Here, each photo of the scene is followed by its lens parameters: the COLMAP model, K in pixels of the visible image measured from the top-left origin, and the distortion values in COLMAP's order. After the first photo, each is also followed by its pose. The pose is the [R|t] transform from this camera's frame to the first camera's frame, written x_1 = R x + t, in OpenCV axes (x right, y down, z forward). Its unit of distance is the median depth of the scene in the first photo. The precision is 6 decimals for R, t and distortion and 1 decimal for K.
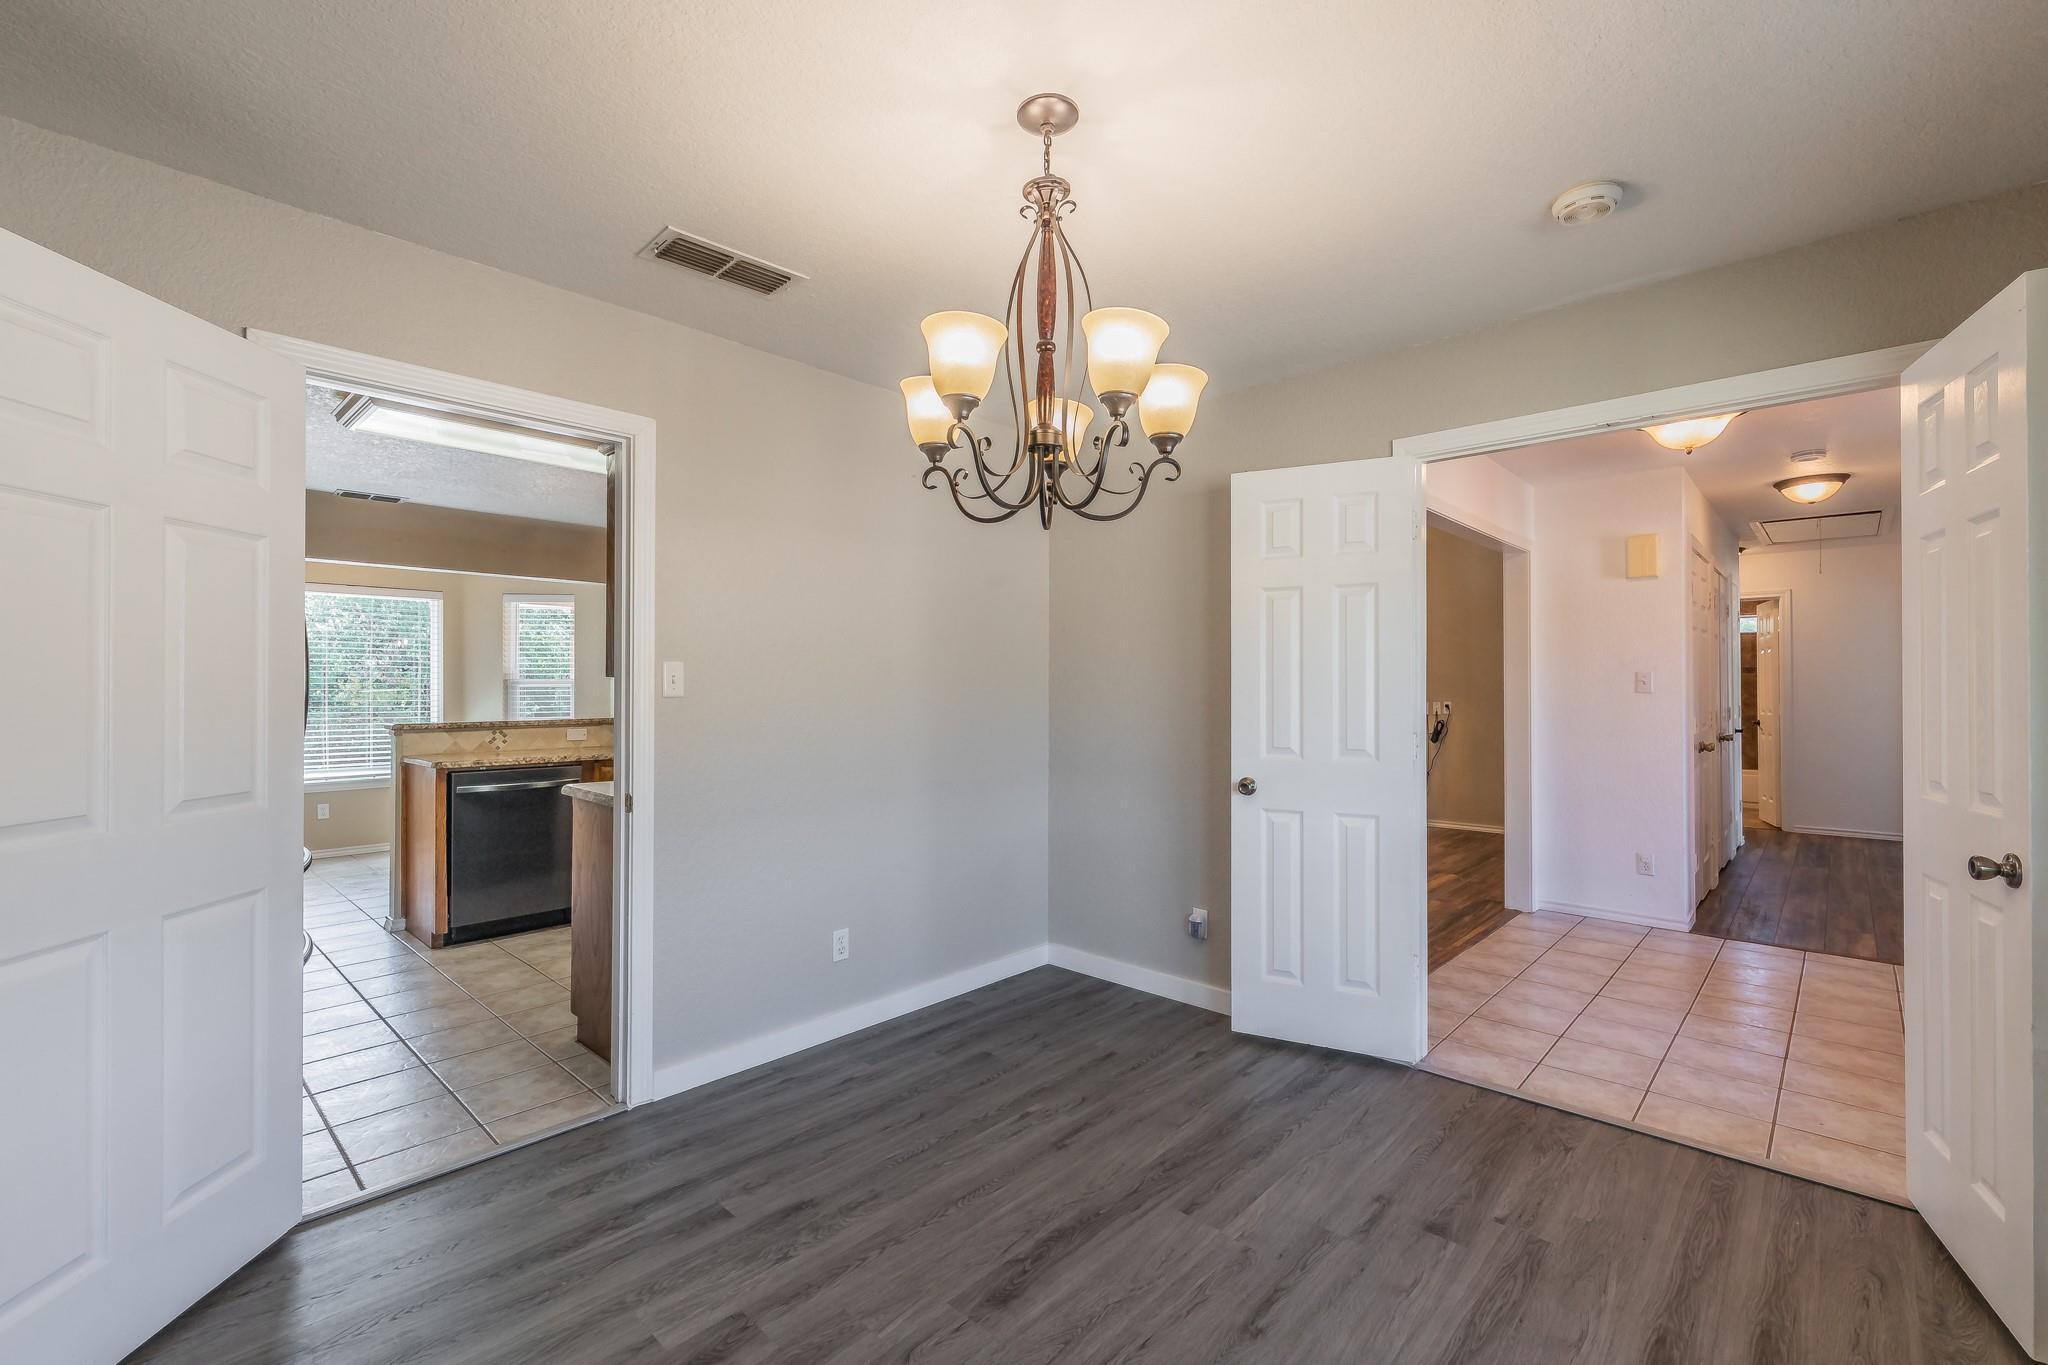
lens RADIAL K [[887.8, 0, 1028.5], [0, 887.8, 678.5], [0, 0, 1]] dist [0.001725, -0.000575]
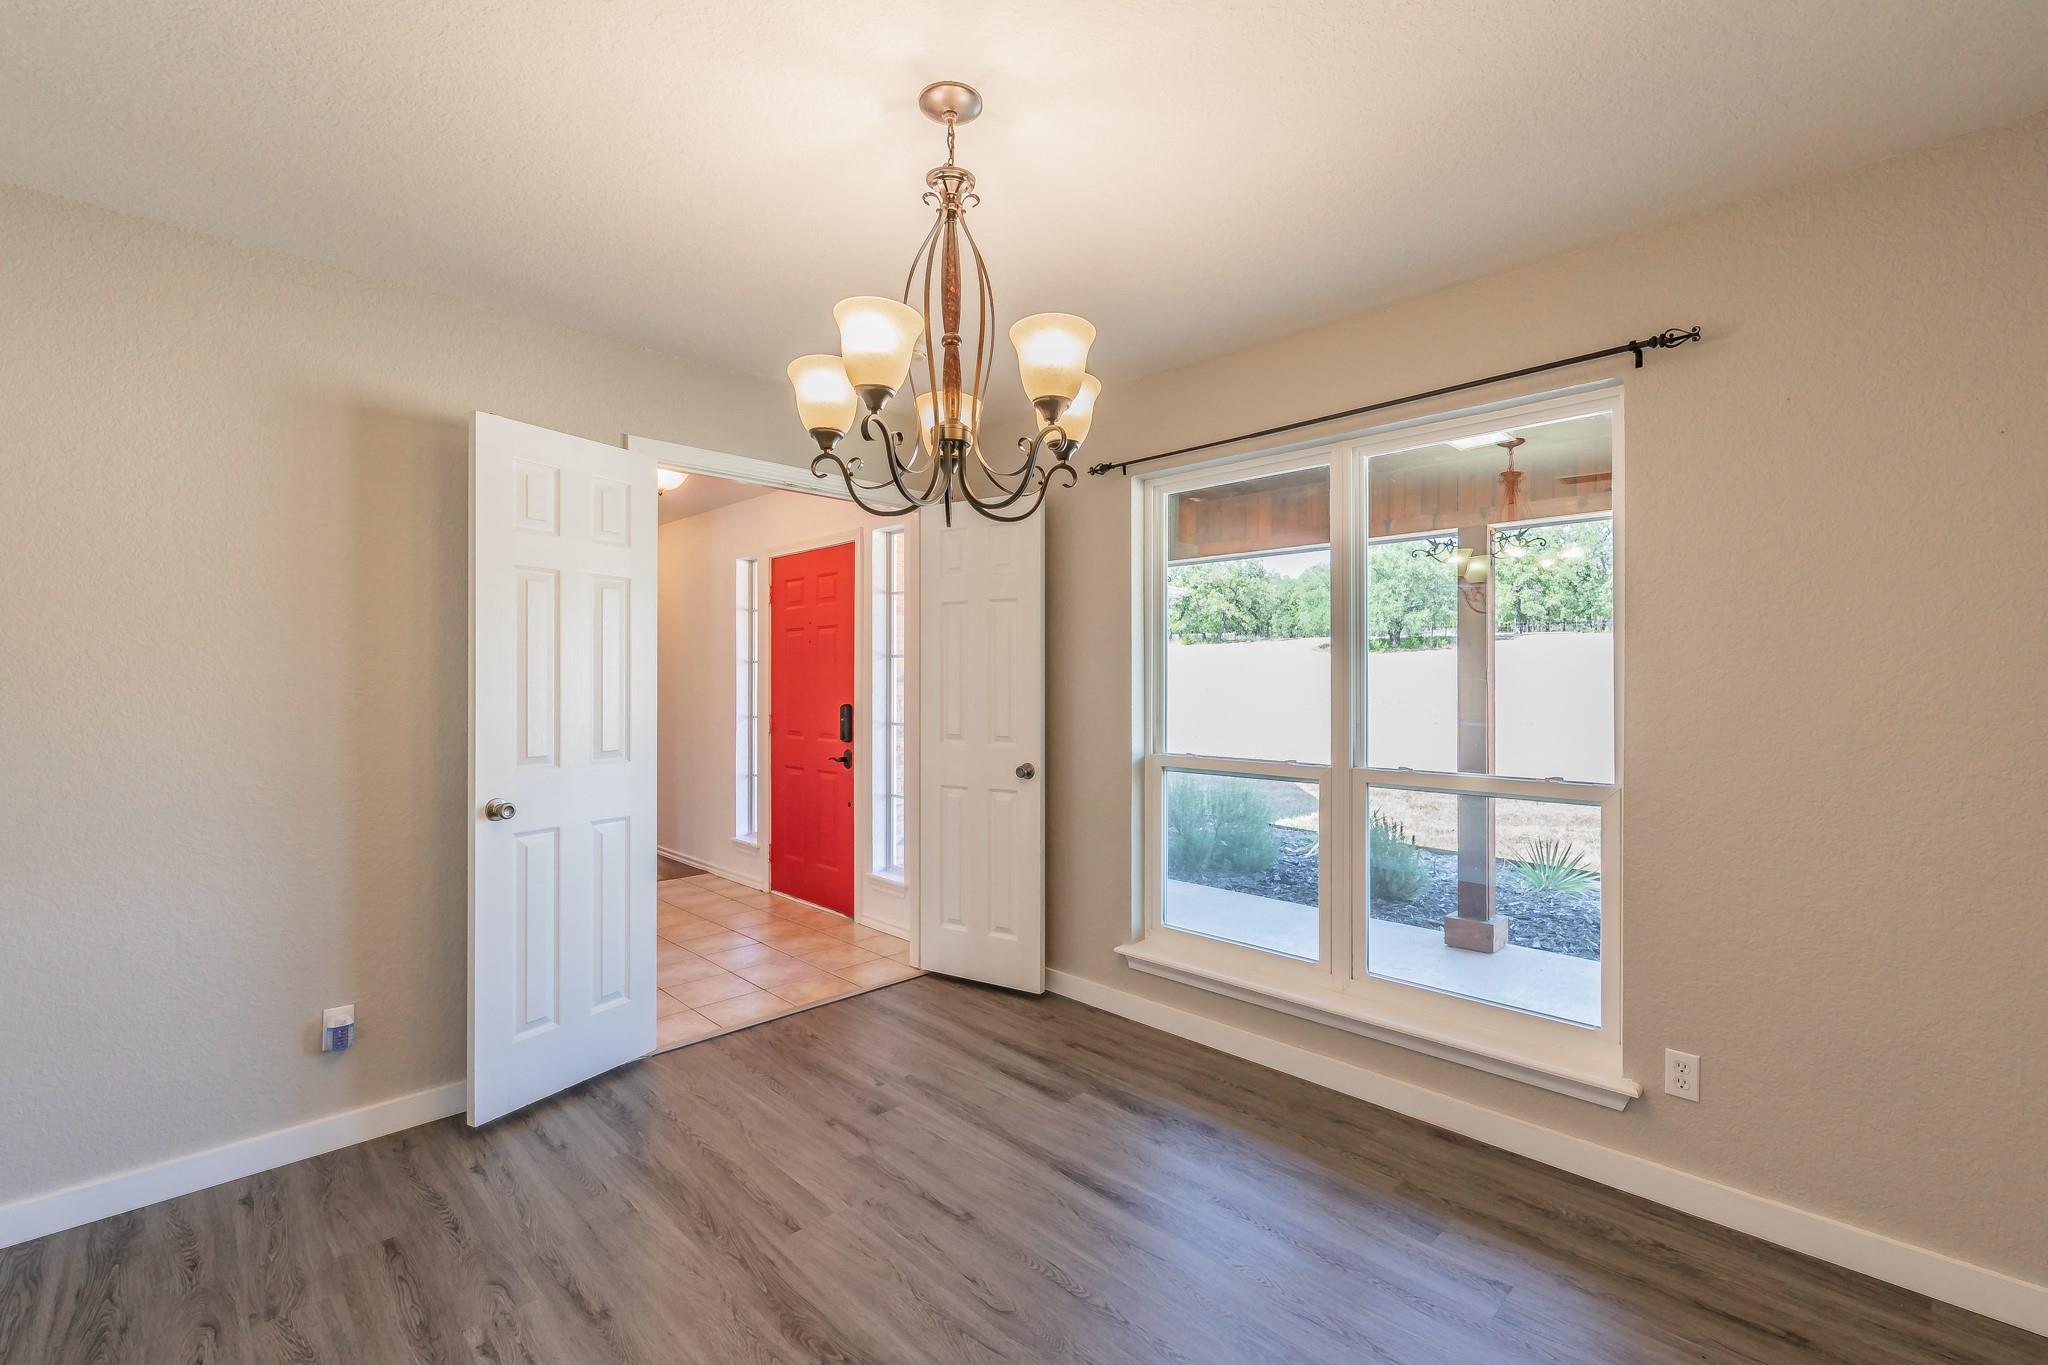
lens RADIAL K [[887.8, 0, 1029.0], [0, 887.8, 686.3], [0, 0, 1]] dist [0.001725, -0.000575]
pose [[0.031681, -0.002753, 0.999494, -0.635290], [-0.007992, 0.999964, 0.003007, 0.005865], [-0.999466, -0.008084, 0.031658, 0.591531]]
